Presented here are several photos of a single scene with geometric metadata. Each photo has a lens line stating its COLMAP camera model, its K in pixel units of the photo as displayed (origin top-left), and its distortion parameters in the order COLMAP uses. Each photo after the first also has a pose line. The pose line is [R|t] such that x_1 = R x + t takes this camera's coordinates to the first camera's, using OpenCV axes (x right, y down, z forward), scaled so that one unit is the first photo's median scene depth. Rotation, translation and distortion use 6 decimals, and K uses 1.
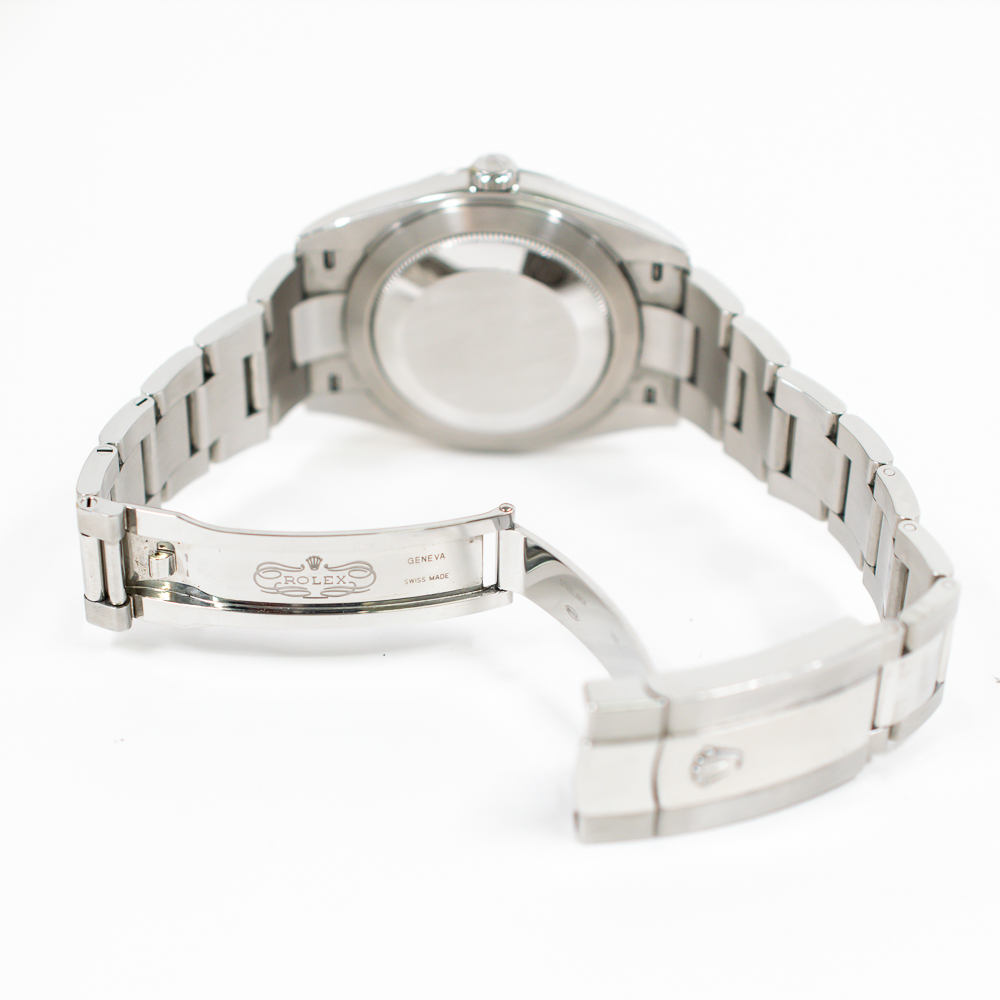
lens RADIAL K [[2587.4, 0, 497.9], [0, 2587.4, 503.2], [0, 0, 1]] dist [0.659299, 0.000000]
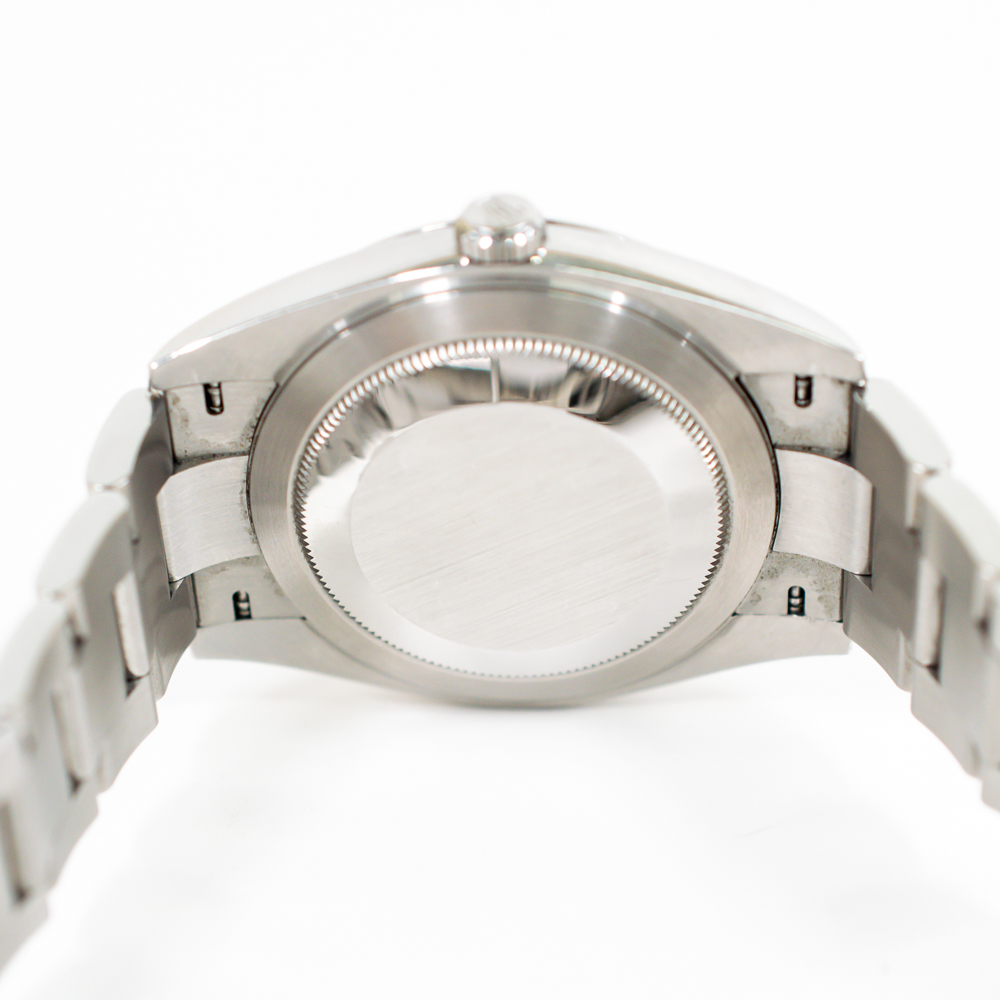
lens RADIAL K [[2587.4, 0, 500.8], [0, 2587.4, 494.8], [0, 0, 1]] dist [0.659299, 0.000000]
pose [[0.998752, -0.048159, -0.013196, 0.002889], [0.047810, 0.998529, -0.025577, -0.055257], [0.014408, 0.024914, 0.999586, 0.442783]]
